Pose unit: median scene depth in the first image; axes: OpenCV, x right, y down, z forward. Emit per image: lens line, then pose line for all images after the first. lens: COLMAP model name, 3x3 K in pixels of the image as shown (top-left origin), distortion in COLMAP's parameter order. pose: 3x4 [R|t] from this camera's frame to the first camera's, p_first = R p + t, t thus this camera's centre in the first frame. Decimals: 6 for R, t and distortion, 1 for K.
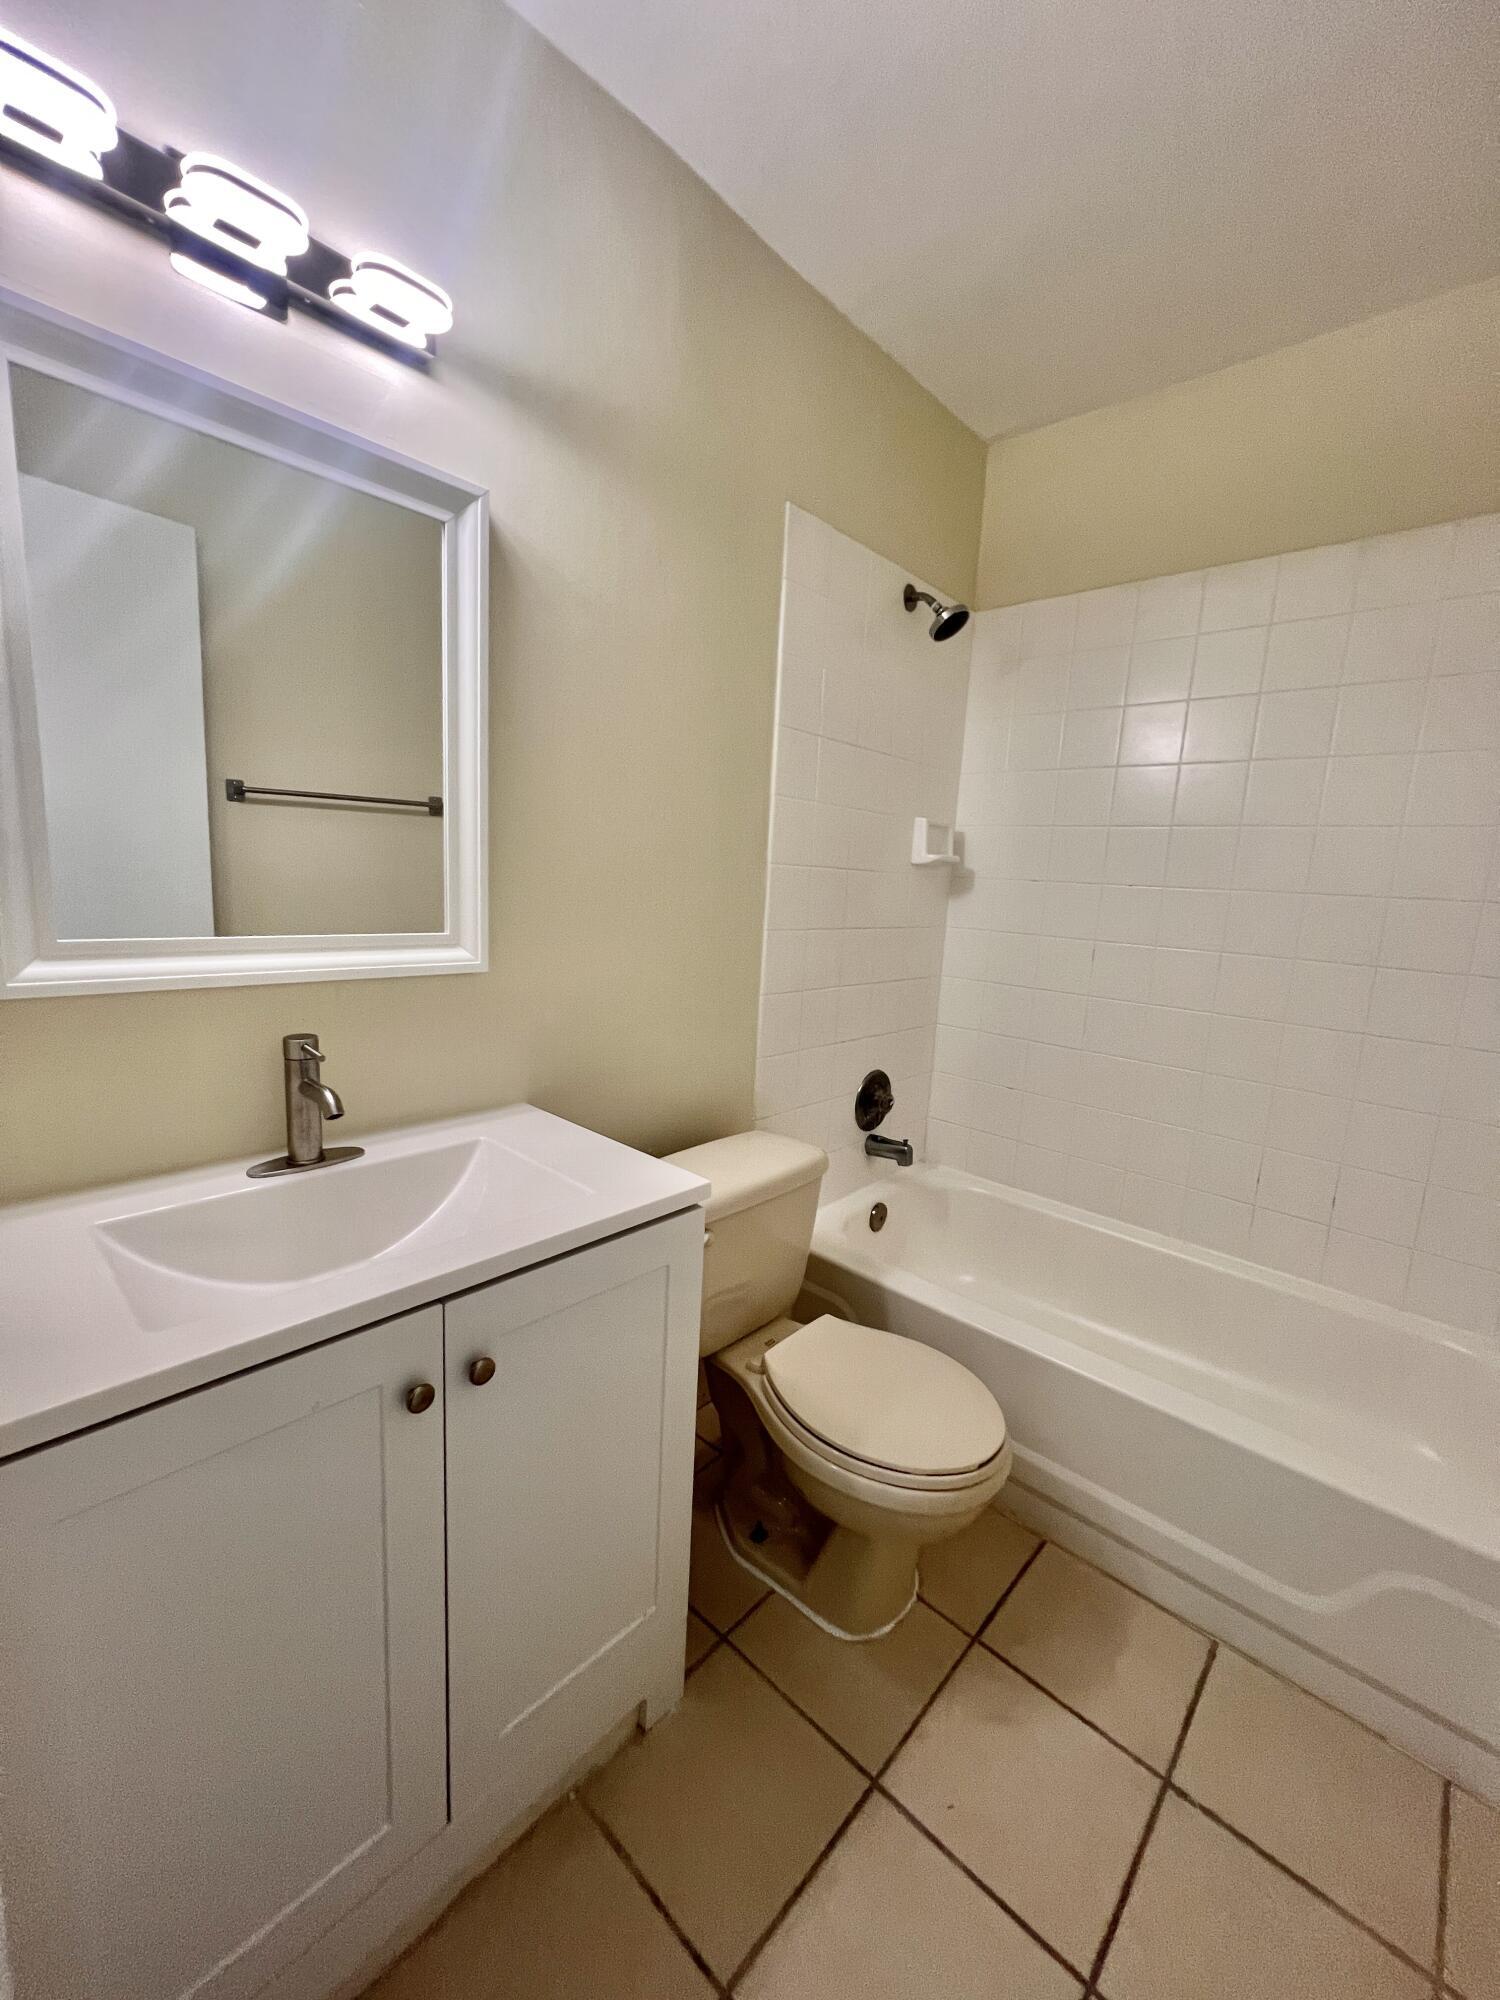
lens RADIAL K [[795.8, 0, 748.7], [0, 795.8, 1011.3], [0, 0, 1]] dist [-0.000304, -0.000476]
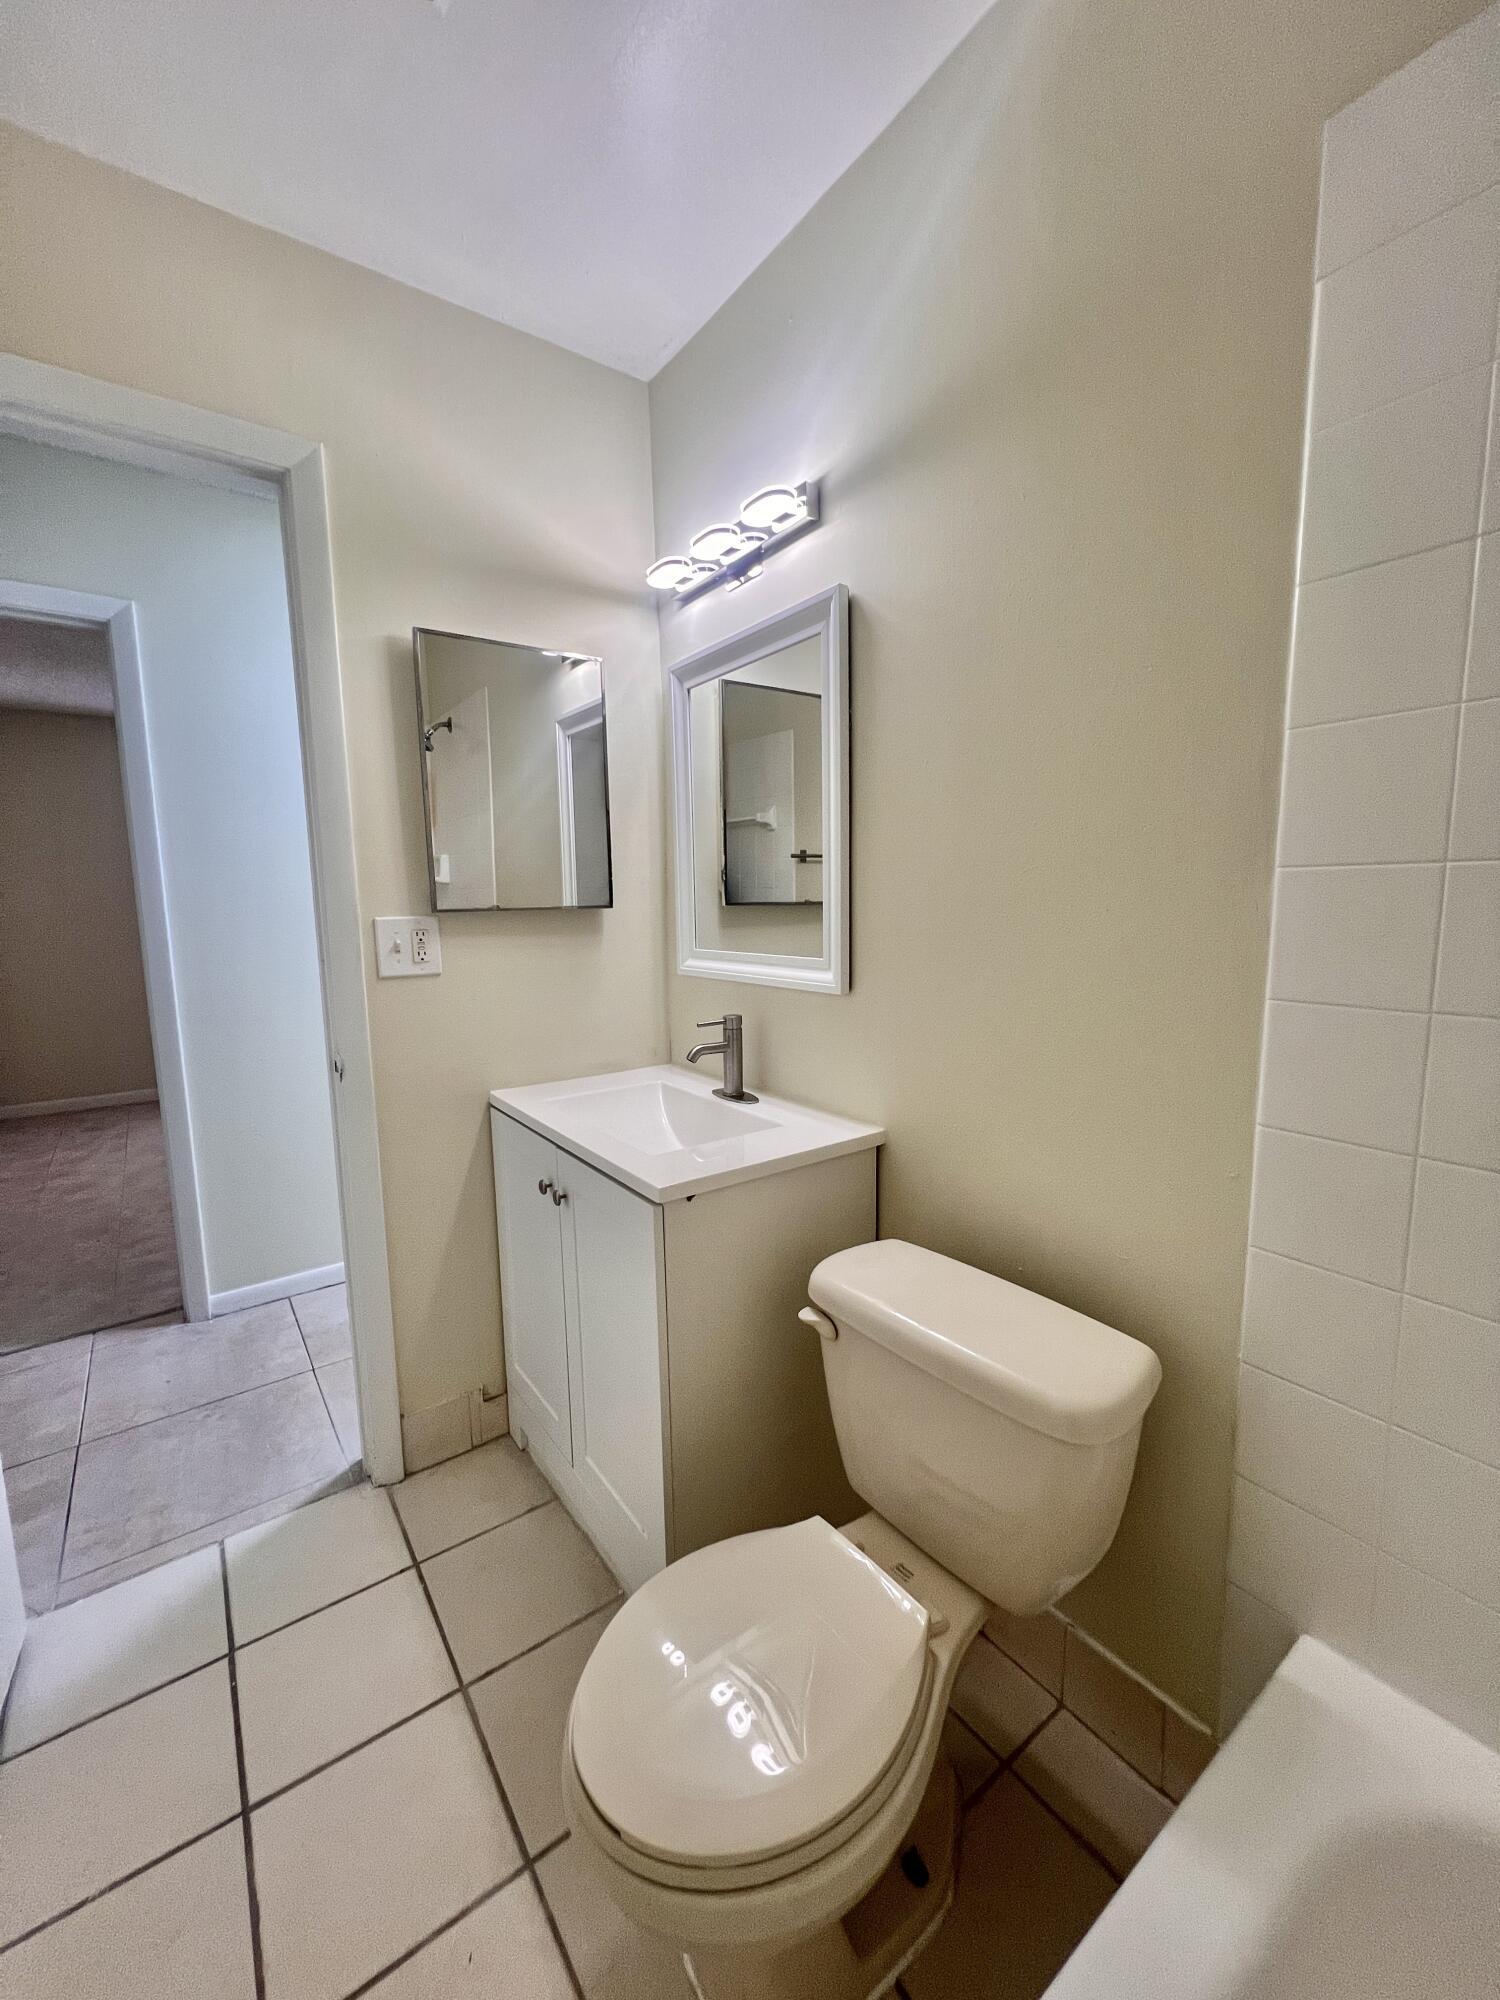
lens RADIAL K [[795.8, 0, 747.8], [0, 795.8, 1010.8], [0, 0, 1]] dist [-0.000304, -0.000476]
pose [[-0.187764, 0.089034, -0.978170, 0.934062], [-0.159959, 0.979816, 0.119889, -0.163617], [0.969101, 0.178978, -0.169733, 1.229394]]
